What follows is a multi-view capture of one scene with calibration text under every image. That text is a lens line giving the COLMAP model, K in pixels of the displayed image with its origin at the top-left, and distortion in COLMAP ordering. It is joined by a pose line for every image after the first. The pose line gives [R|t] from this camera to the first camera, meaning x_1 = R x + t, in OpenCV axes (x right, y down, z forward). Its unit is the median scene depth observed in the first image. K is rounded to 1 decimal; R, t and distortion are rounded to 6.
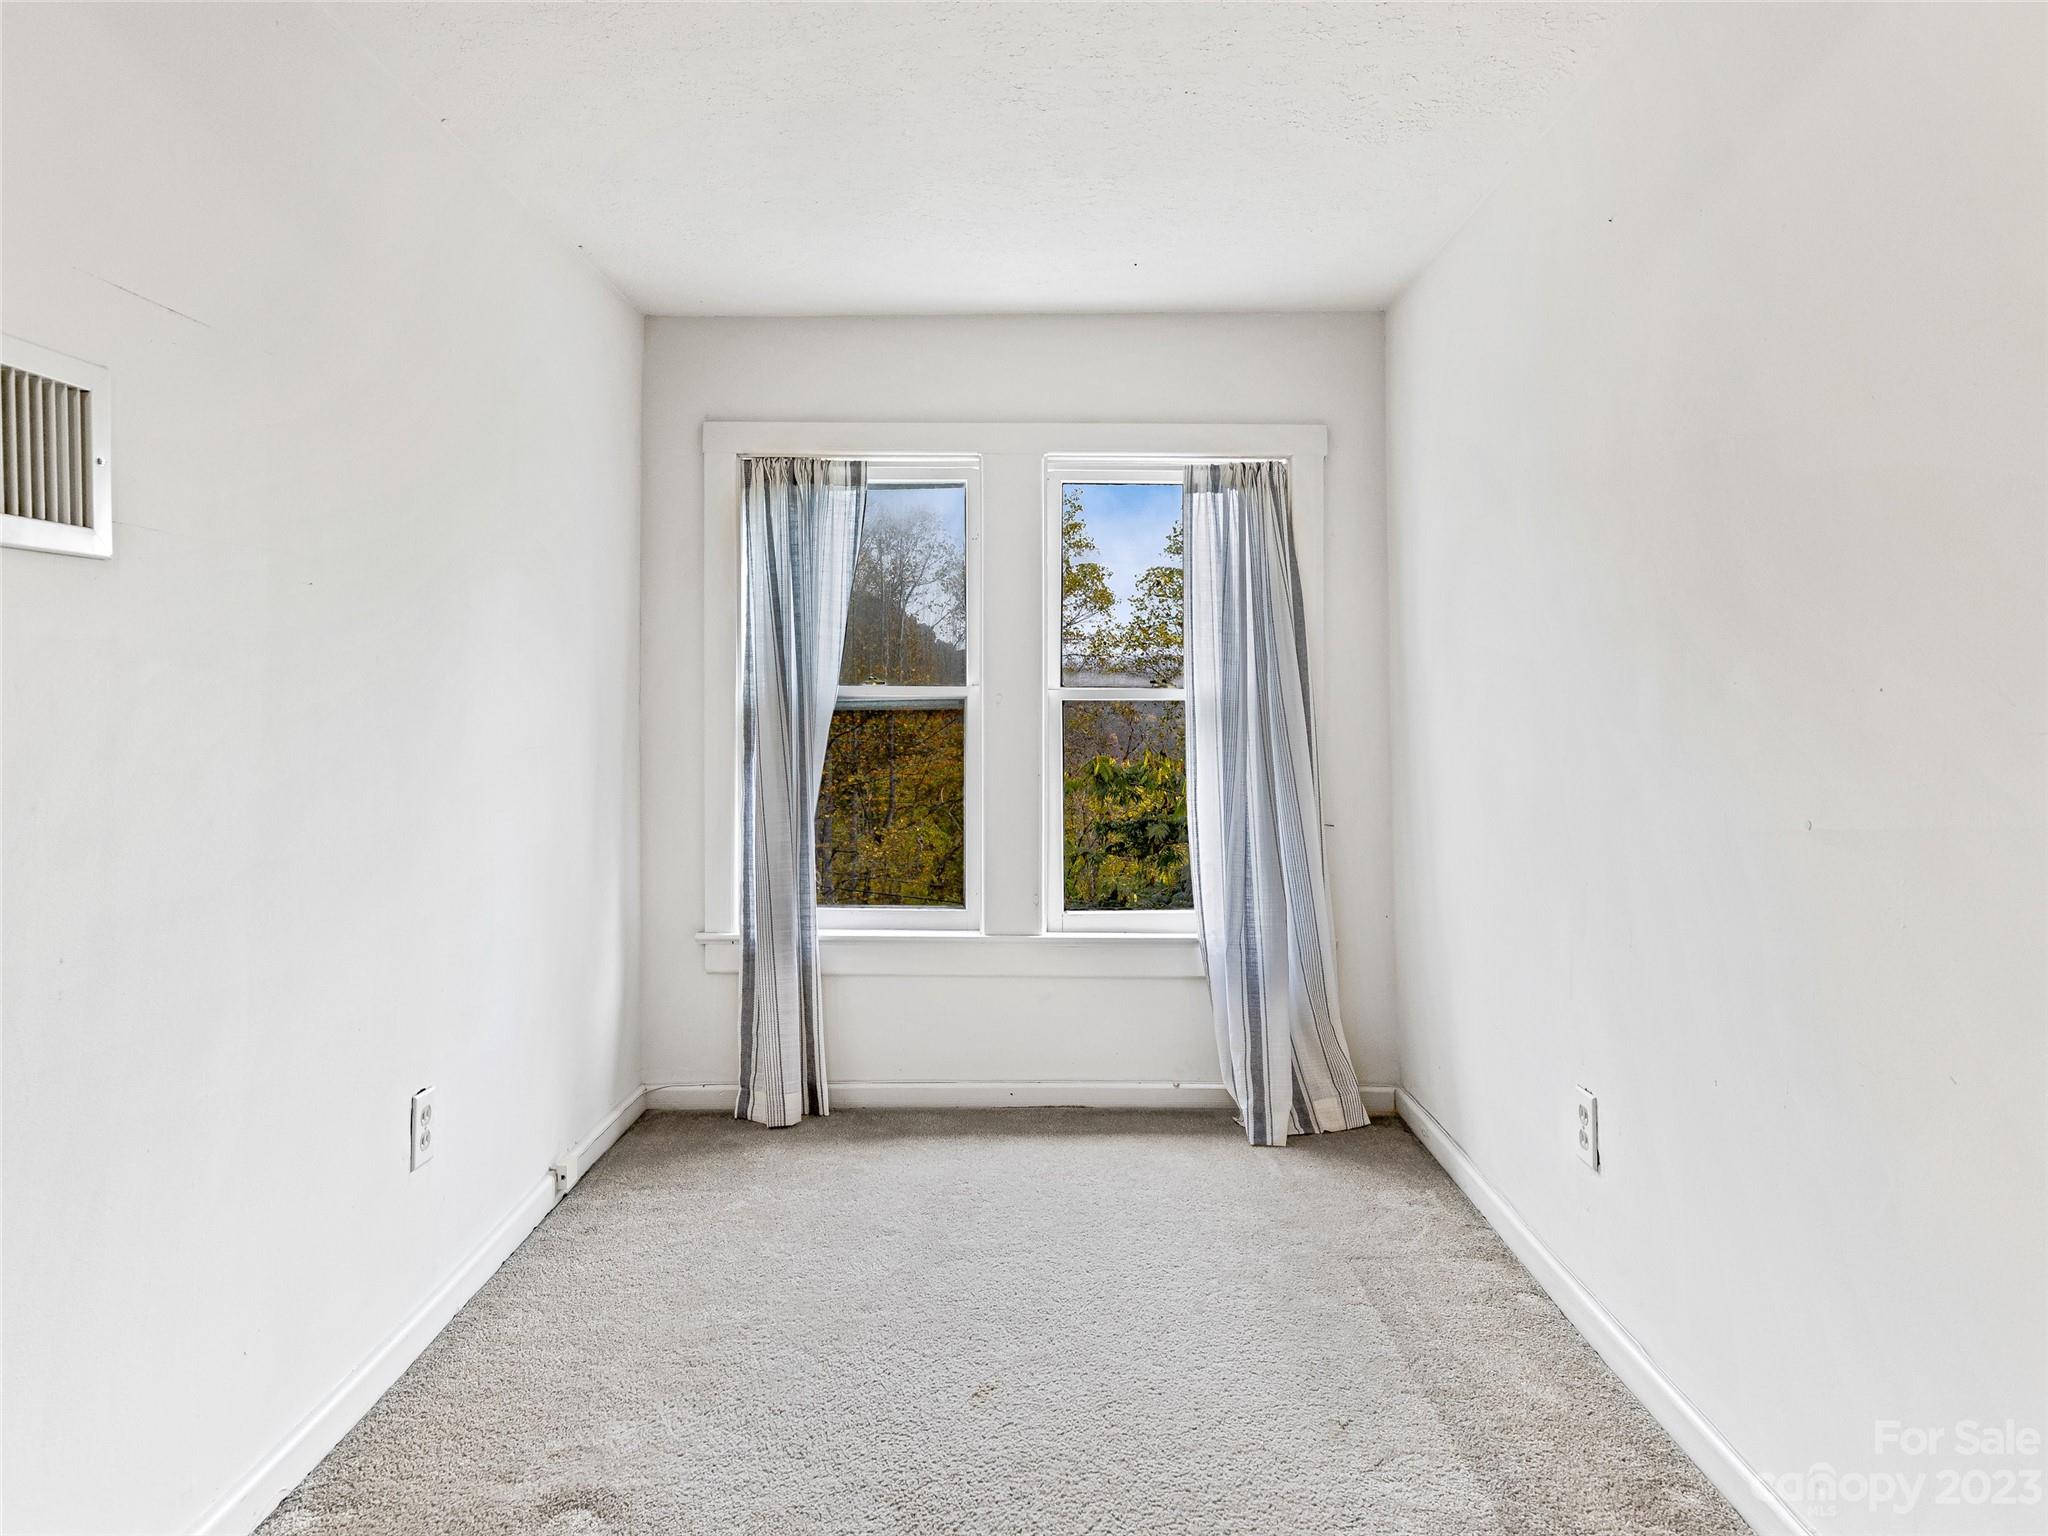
lens RADIAL K [[1350.2, 0, 1021.6], [0, 1350.2, 683.1], [0, 0, 1]] dist [0.078421, -0.001416]
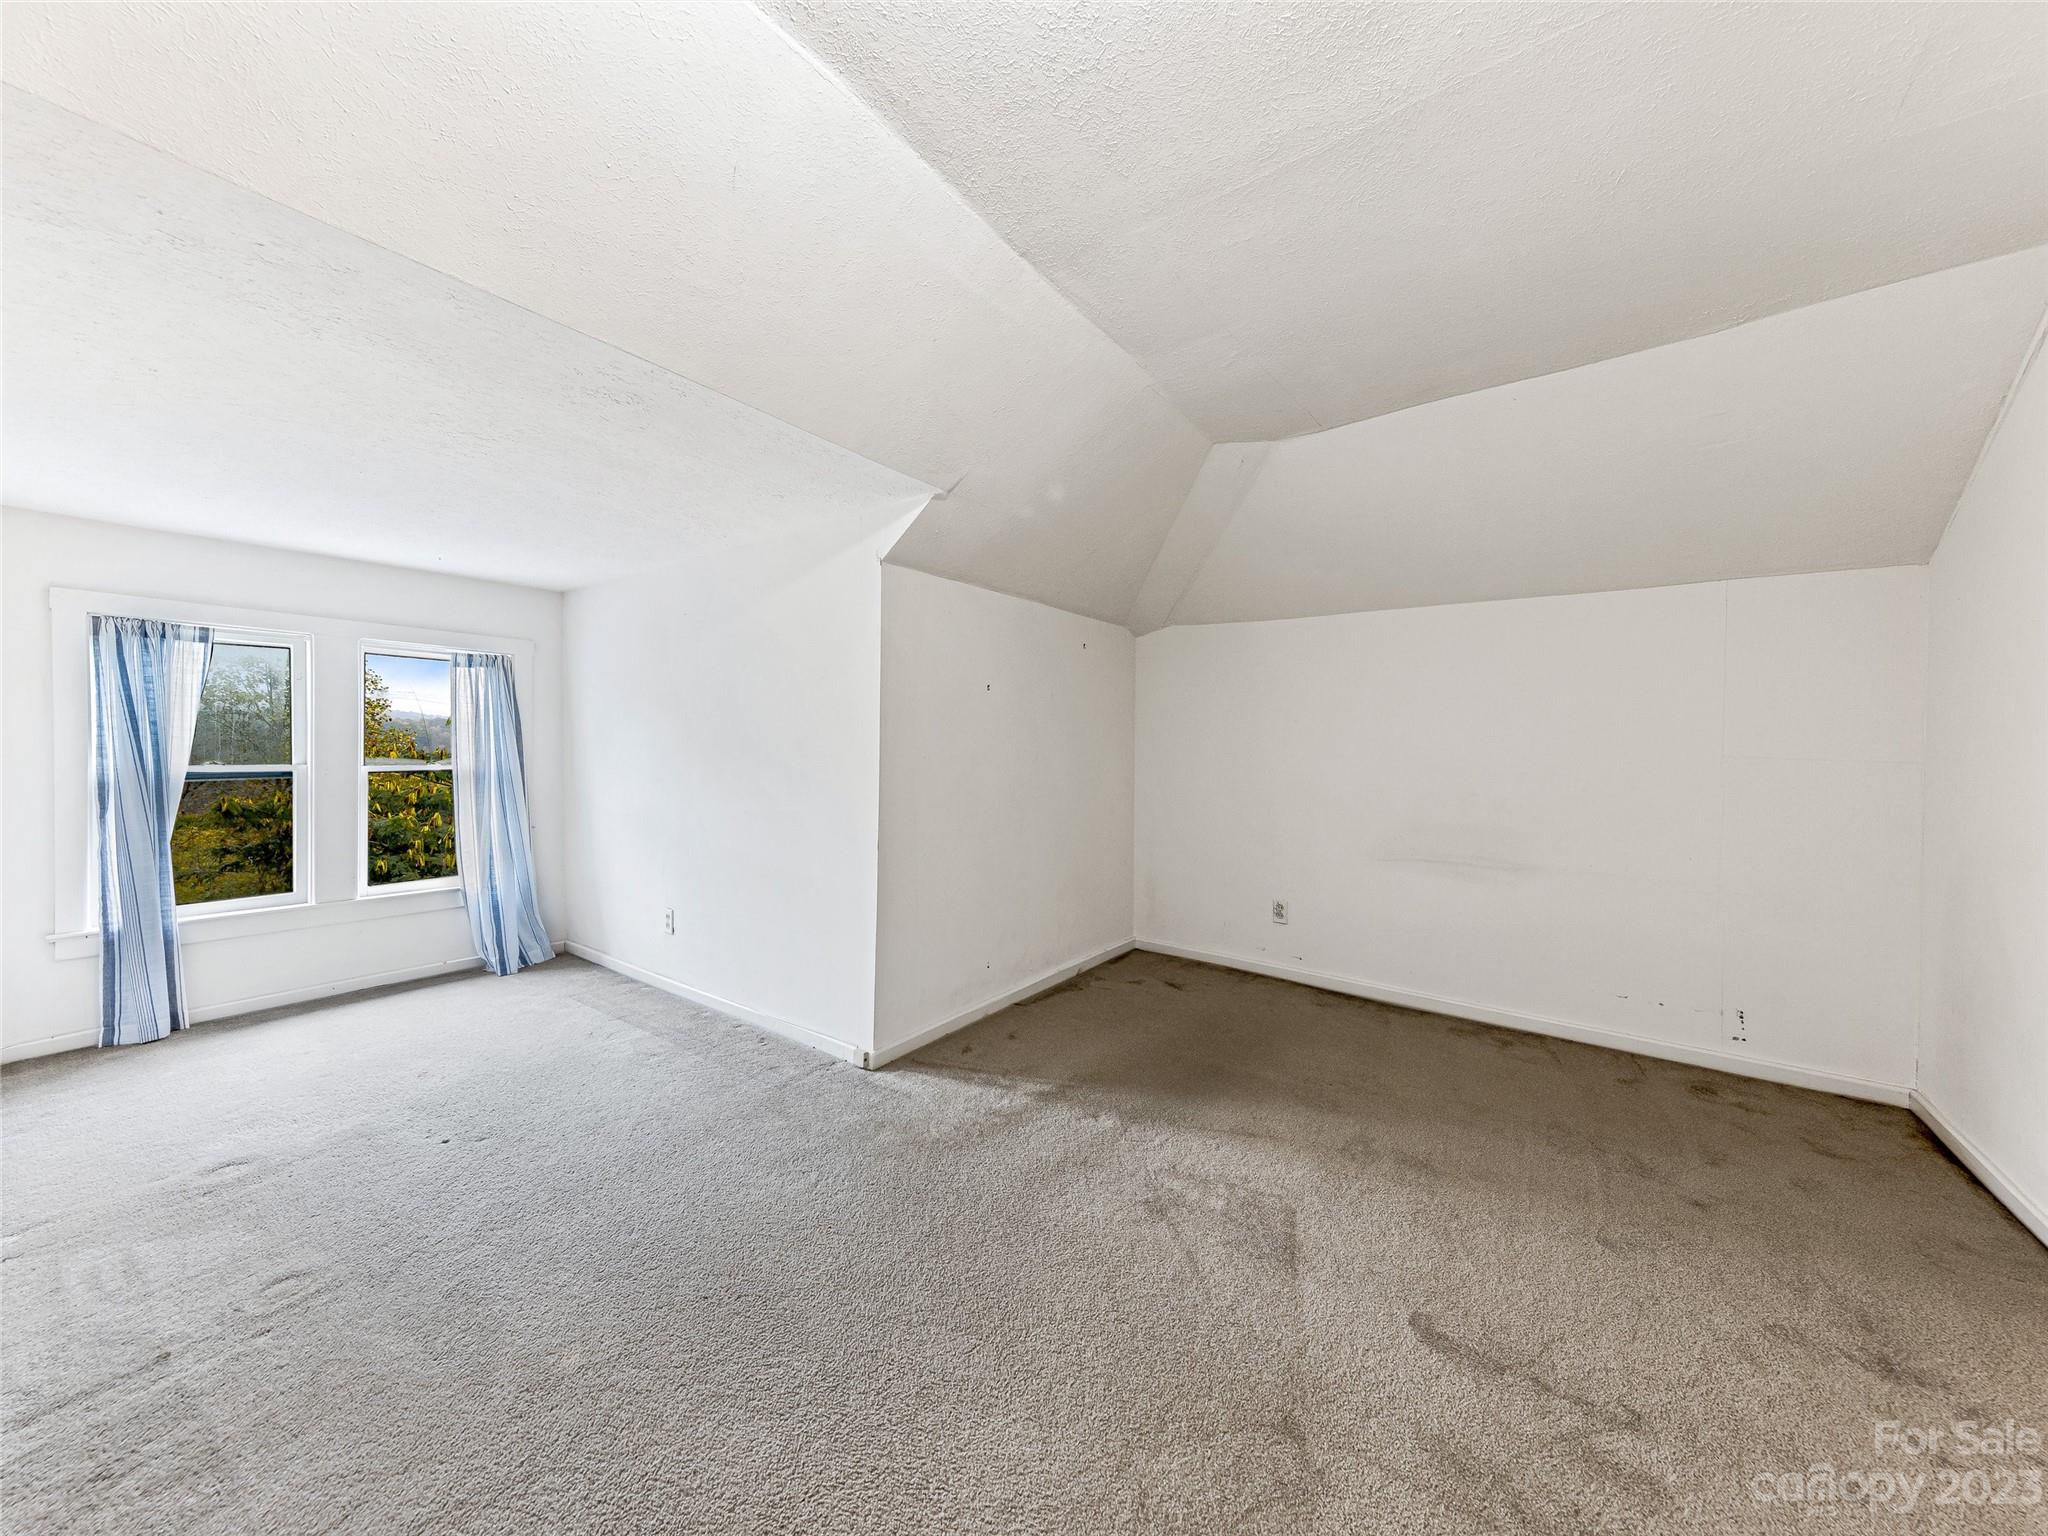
lens RADIAL K [[816.7, 0, 1022.9], [0, 816.7, 743.9], [0, 0, 1]] dist [0.001436, 0.000011]
pose [[0.619706, -0.001120, 0.784833, -0.290562], [-0.008896, 0.999925, 0.008452, -0.041646], [-0.784784, -0.012219, 0.619649, -0.388972]]
